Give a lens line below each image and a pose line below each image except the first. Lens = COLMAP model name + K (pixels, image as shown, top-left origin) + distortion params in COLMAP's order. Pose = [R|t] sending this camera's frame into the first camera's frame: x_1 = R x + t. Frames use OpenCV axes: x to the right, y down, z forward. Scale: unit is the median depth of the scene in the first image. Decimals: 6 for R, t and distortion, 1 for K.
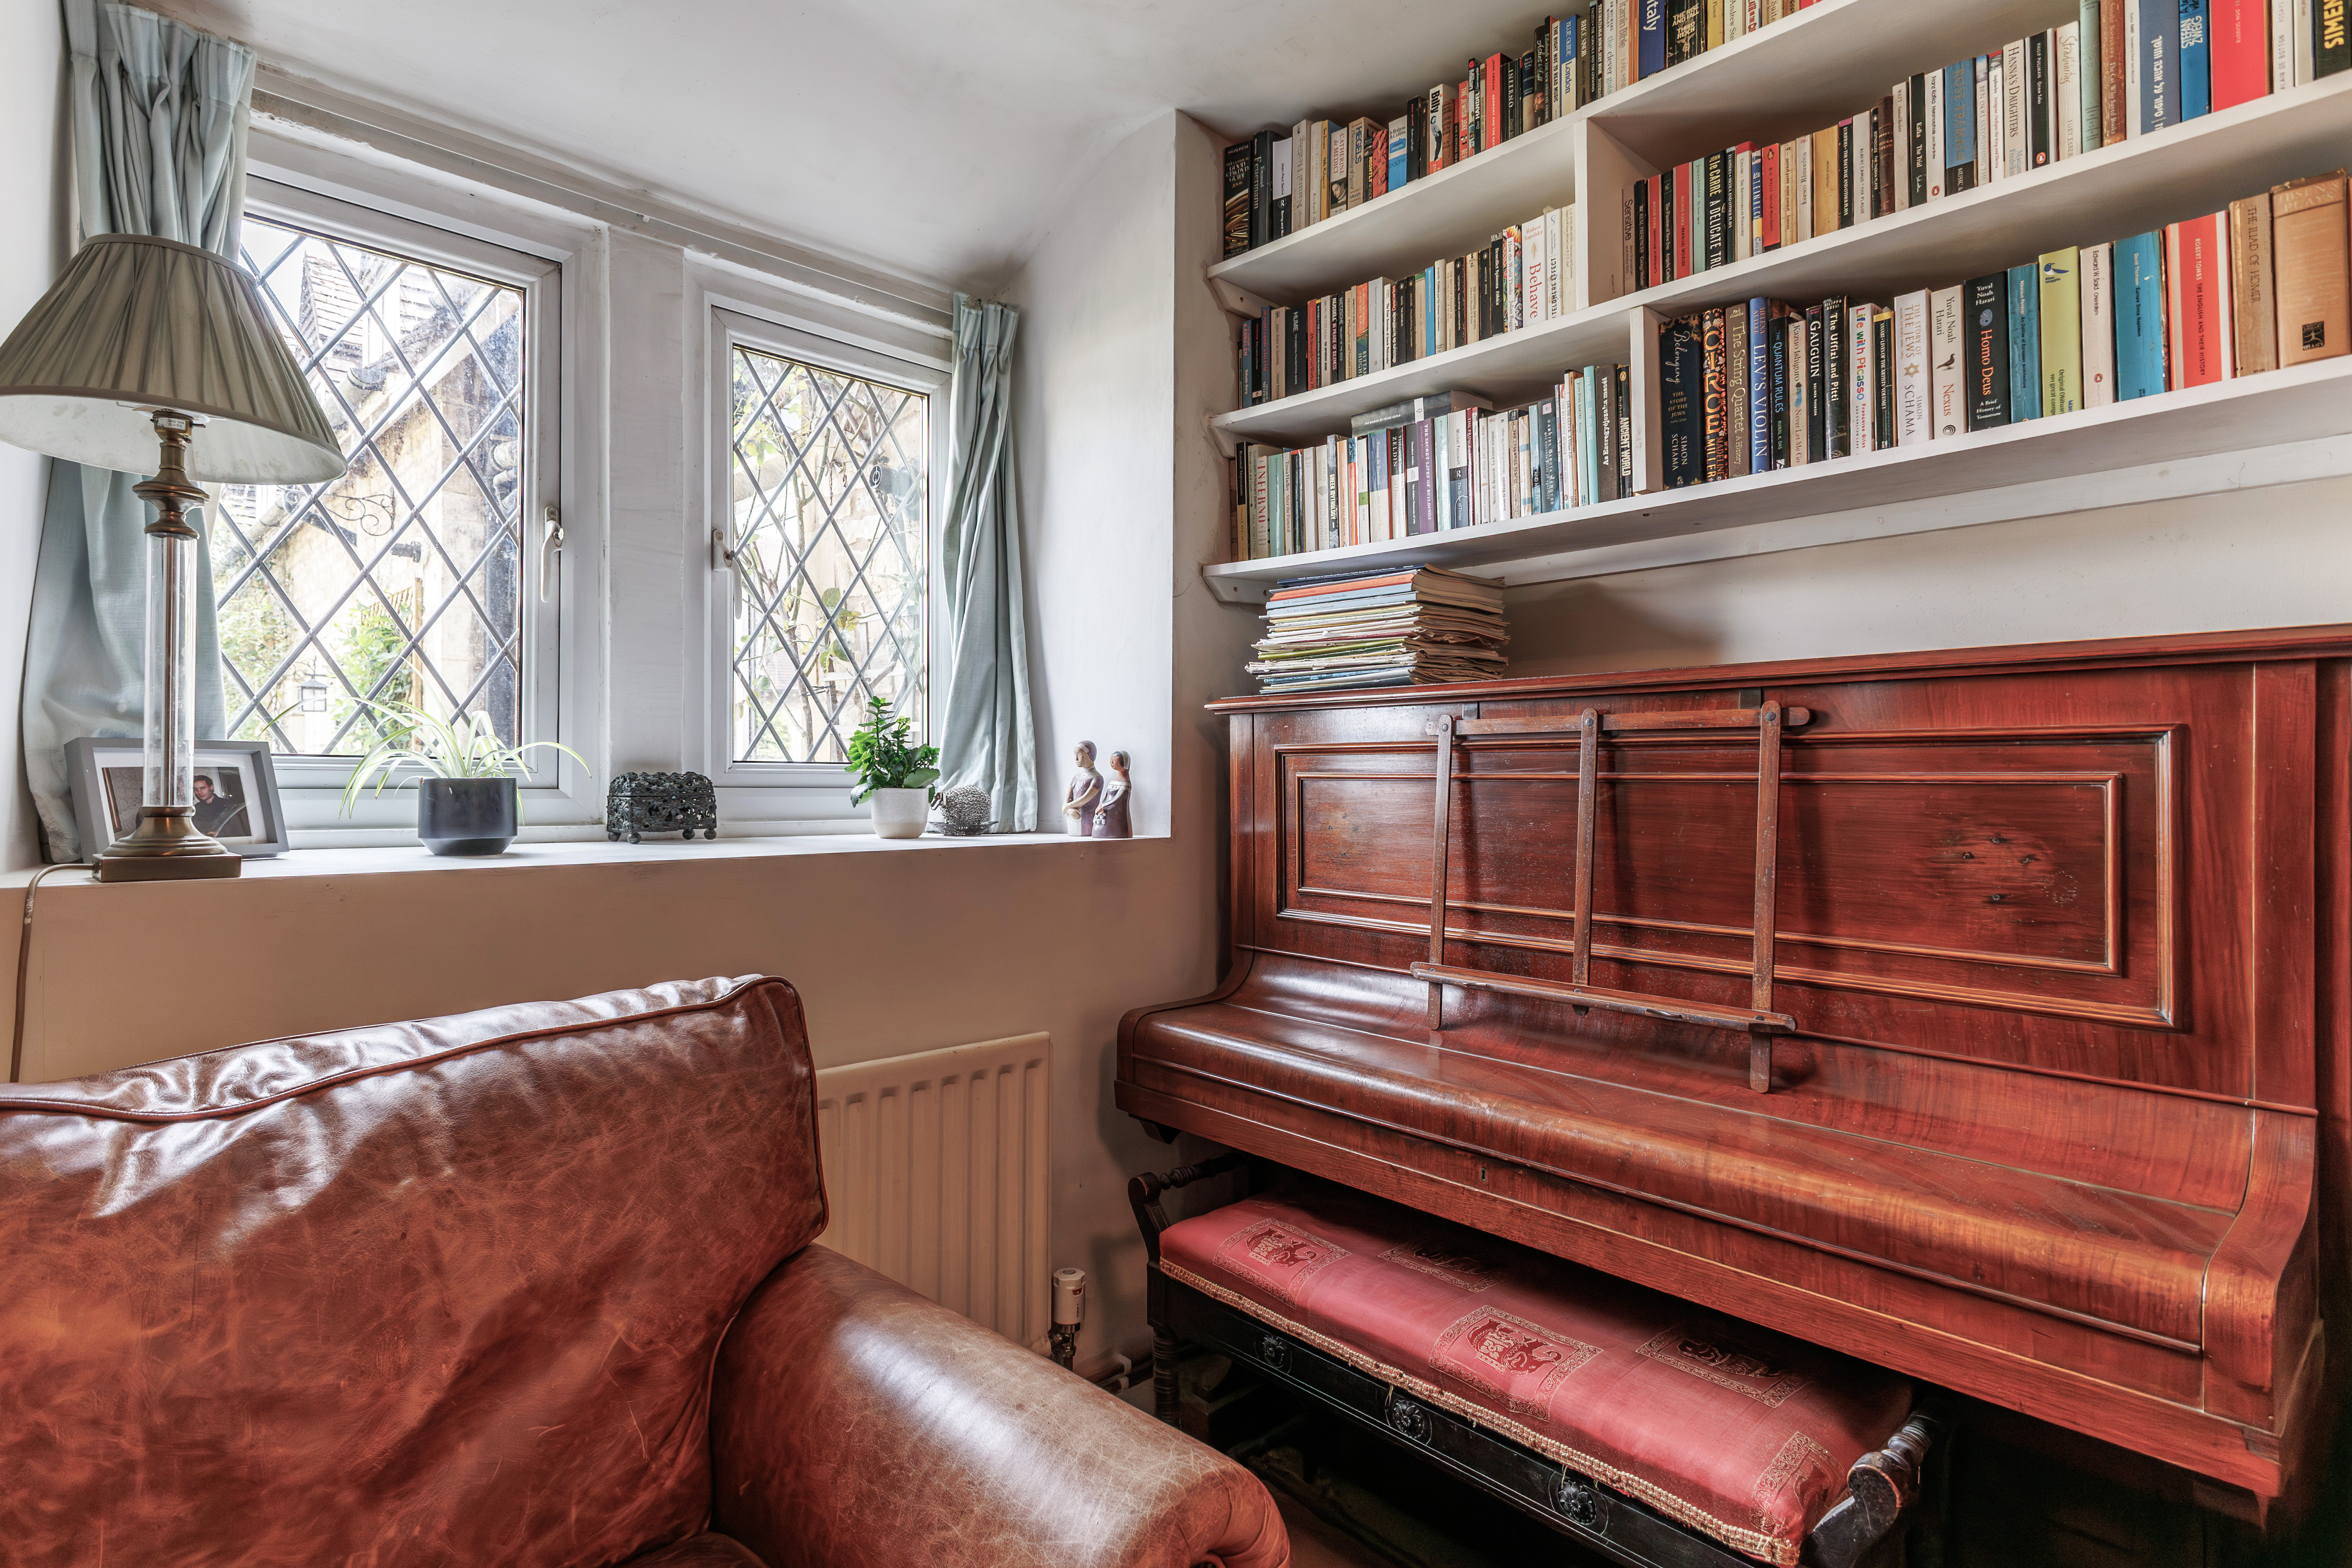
lens RADIAL K [[1178.7, 0, 1164.0], [0, 1178.7, 771.0], [0, 0, 1]] dist [0.032536, -0.014318]
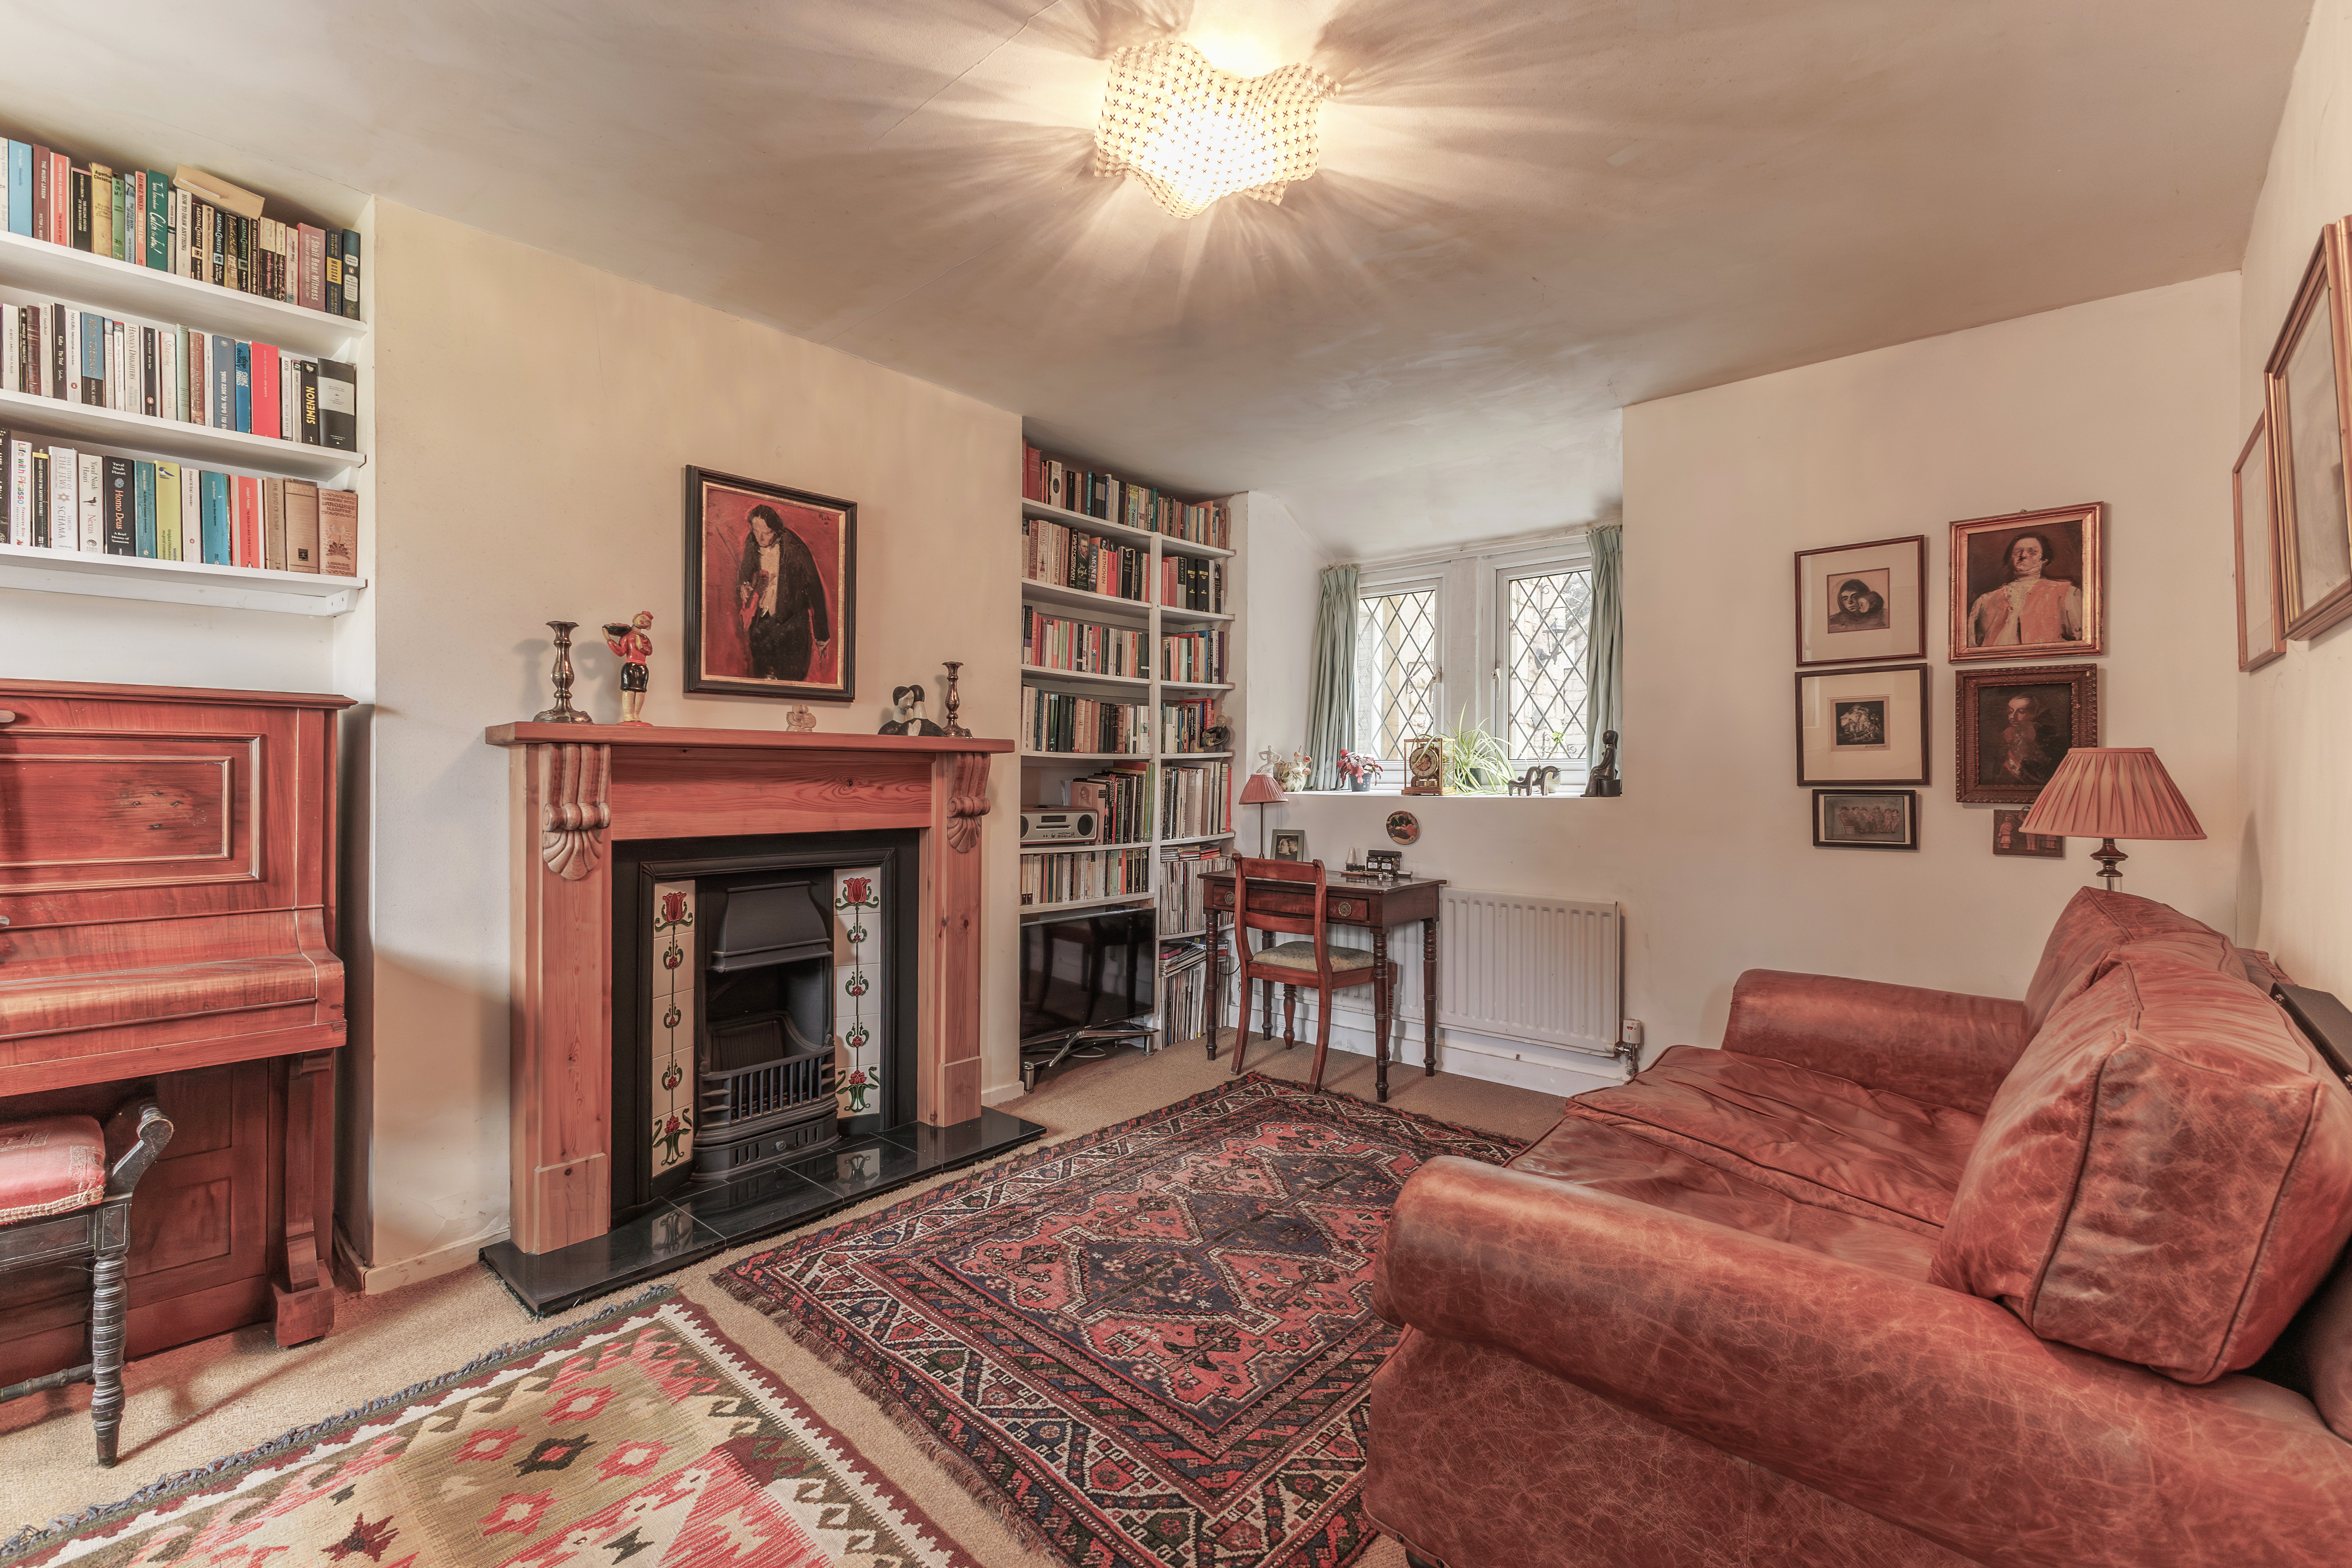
lens RADIAL K [[1022.5, 0, 1196.2], [0, 1022.5, 781.1], [0, 0, 1]] dist [0.002400, 0.000020]
pose [[-0.095728, -0.013646, 0.995314, -0.870651], [-0.014429, 0.999820, 0.012320, -0.002104], [-0.995303, -0.013182, -0.095907, -0.358833]]
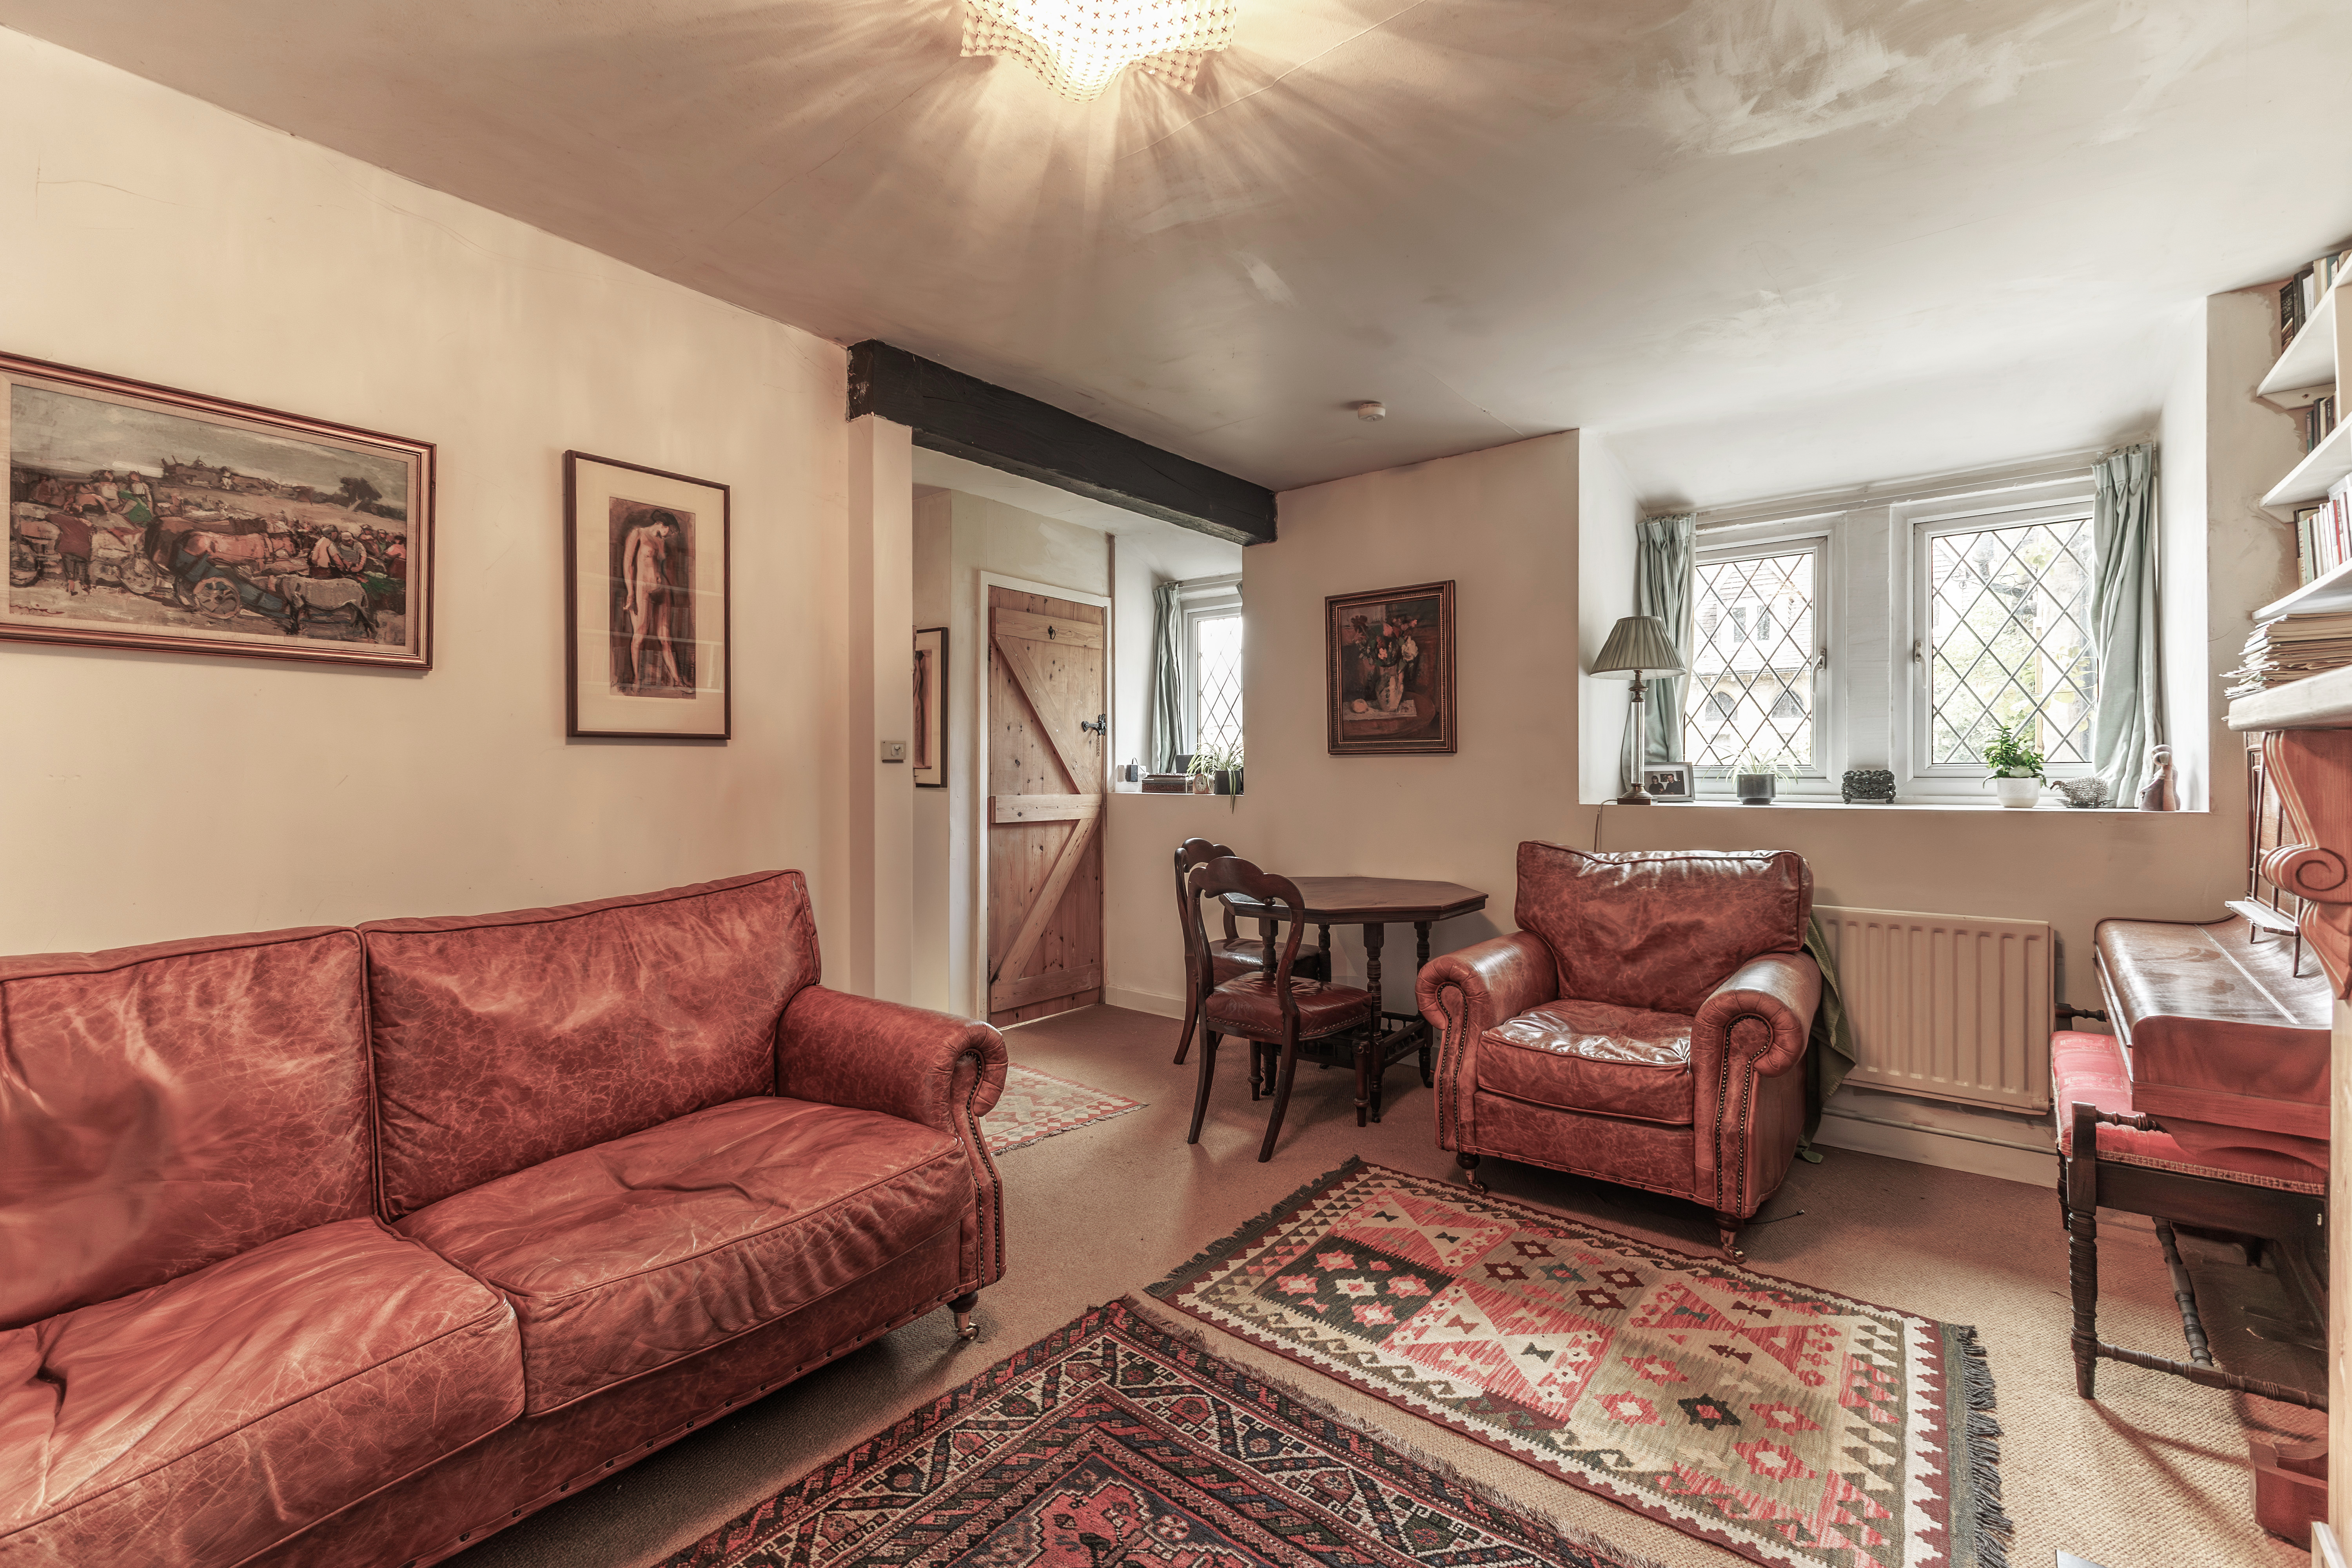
lens RADIAL K [[979.7, 0, 1180.6], [0, 979.7, 779.5], [0, 0, 1]] dist [0.001638, 0.000102]
pose [[0.132485, -0.001049, -0.991184, 1.518368], [0.011181, 0.999937, 0.000436, 0.003505], [0.991122, -0.011140, 0.132488, -0.552331]]
